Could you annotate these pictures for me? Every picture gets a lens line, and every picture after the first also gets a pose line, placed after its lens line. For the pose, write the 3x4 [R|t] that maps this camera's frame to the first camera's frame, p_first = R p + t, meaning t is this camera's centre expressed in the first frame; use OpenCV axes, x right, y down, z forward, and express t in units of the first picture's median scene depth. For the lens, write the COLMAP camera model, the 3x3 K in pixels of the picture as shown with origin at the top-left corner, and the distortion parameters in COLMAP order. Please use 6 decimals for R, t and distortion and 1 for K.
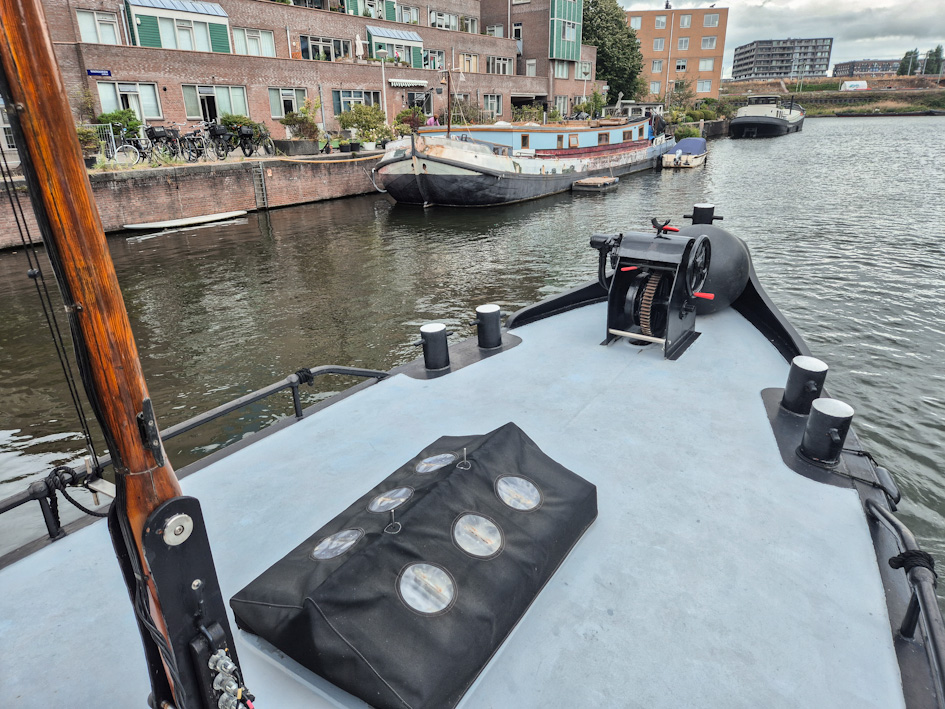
lens RADIAL K [[632.6, 0, 472.5], [0, 632.6, 354.5], [0, 0, 1]] dist [0.070015, -0.056386]
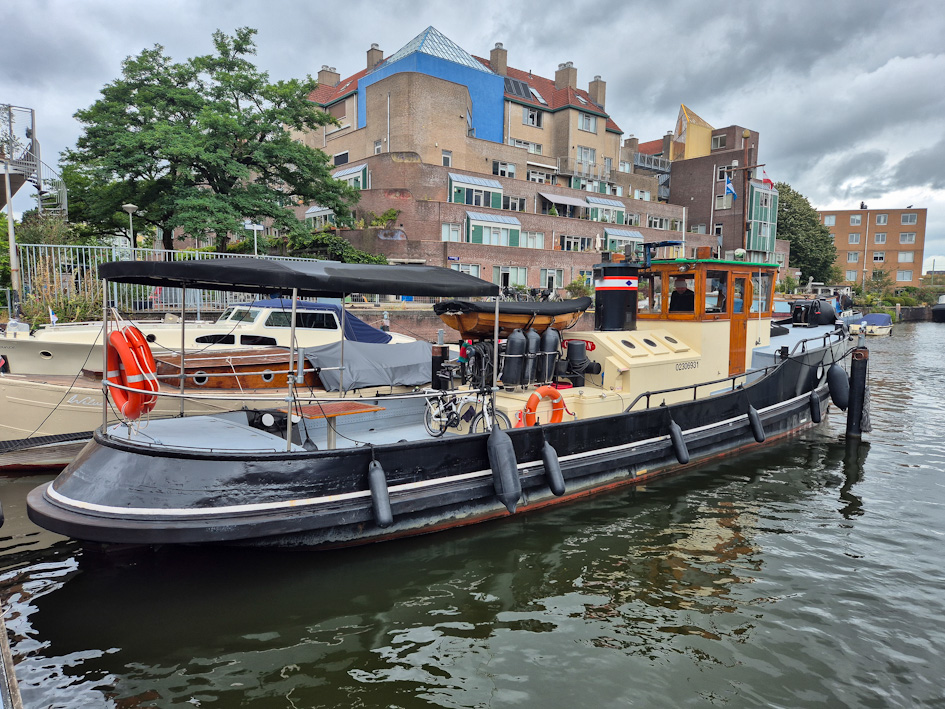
lens RADIAL K [[615.6, 0, 476.9], [0, 615.6, 354.0], [0, 0, 1]] dist [0.068523, -0.050727]
pose [[0.959839, 0.062901, -0.273410, -0.040119], [-0.130812, 0.962463, -0.237808, 0.084261], [0.248189, 0.264023, 0.932038, -0.197734]]
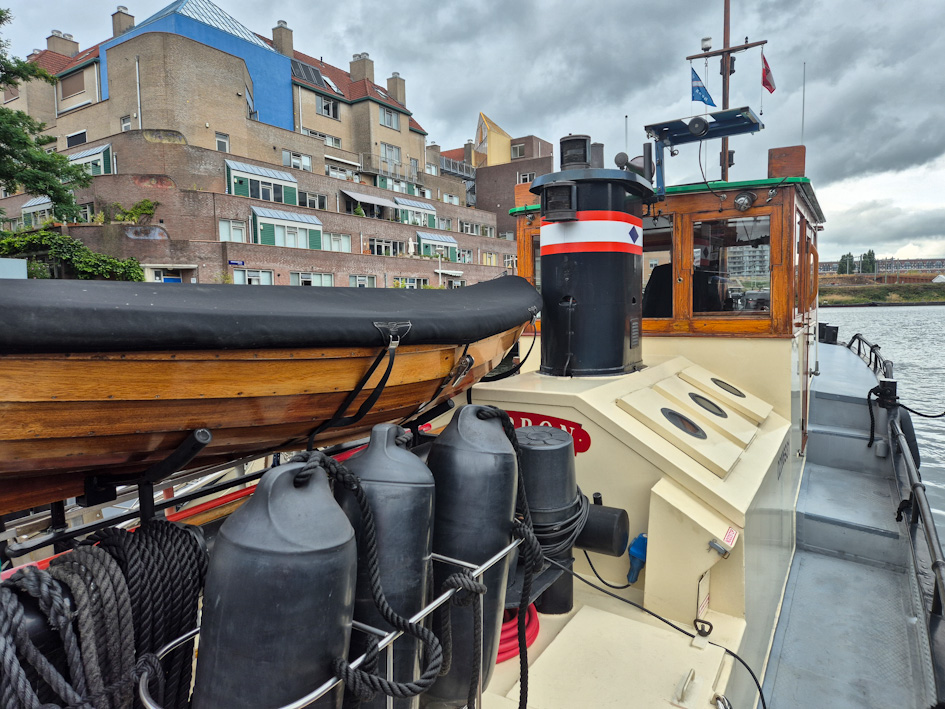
lens RADIAL K [[615.6, 0, 476.9], [0, 615.6, 354.0], [0, 0, 1]] dist [0.068523, -0.050727]
pose [[0.999703, 0.000612, 0.024370, -0.064475], [0.006137, 0.961169, -0.275893, 0.045980], [-0.023593, 0.275961, 0.960879, -0.085129]]
